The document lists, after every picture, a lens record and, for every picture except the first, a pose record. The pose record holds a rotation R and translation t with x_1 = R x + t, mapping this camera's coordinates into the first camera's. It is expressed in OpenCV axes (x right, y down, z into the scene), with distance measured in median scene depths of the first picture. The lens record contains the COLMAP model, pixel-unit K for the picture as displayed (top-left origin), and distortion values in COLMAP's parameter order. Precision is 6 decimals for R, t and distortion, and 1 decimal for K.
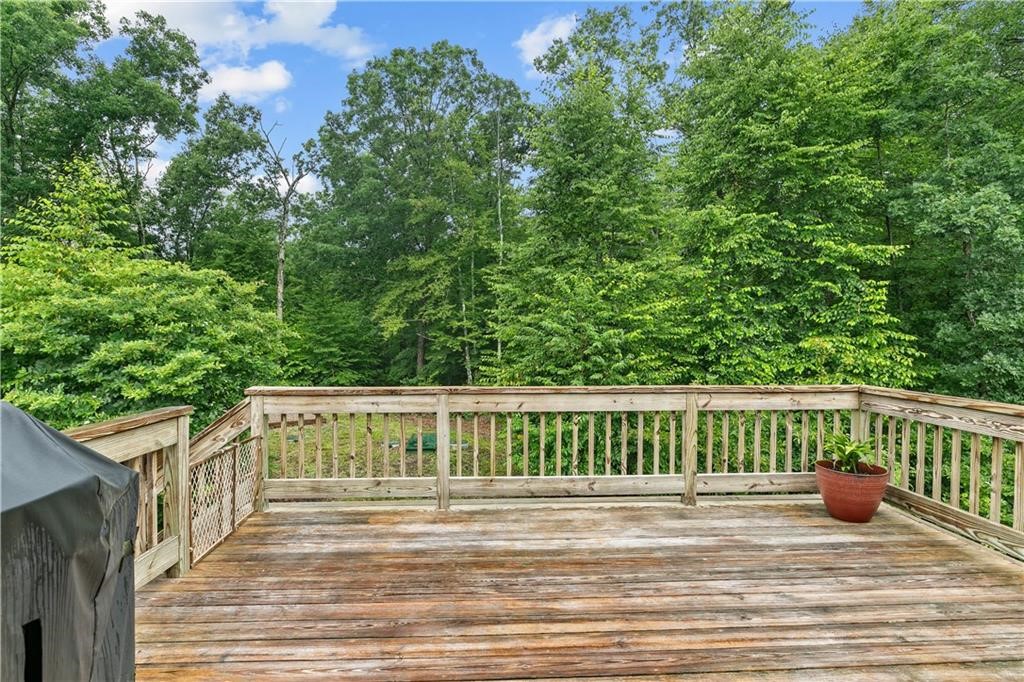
lens RADIAL K [[506.2, 0, 507.4], [0, 506.2, 347.9], [0, 0, 1]] dist [-0.003566, 0.000097]
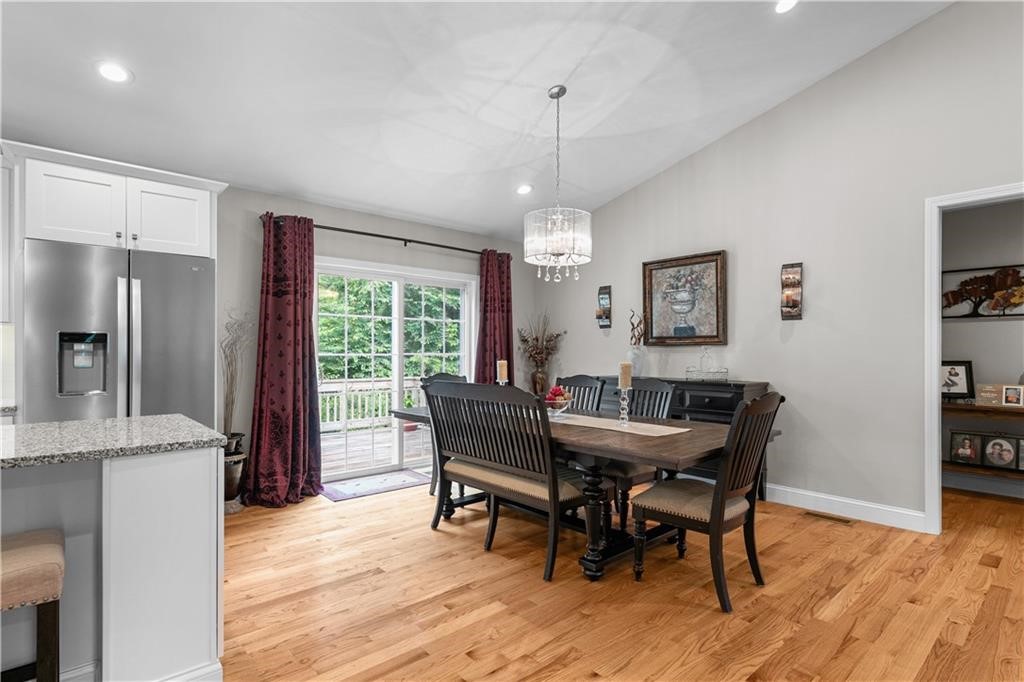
lens RADIAL K [[512.7, 0, 513.0], [0, 512.7, 348.8], [0, 0, 1]] dist [-0.002183, -0.000239]
pose [[0.776000, 0.006588, 0.630699, -0.403226], [0.013772, 0.999530, -0.027386, 0.031990], [-0.630583, 0.029938, 0.775544, -1.000665]]
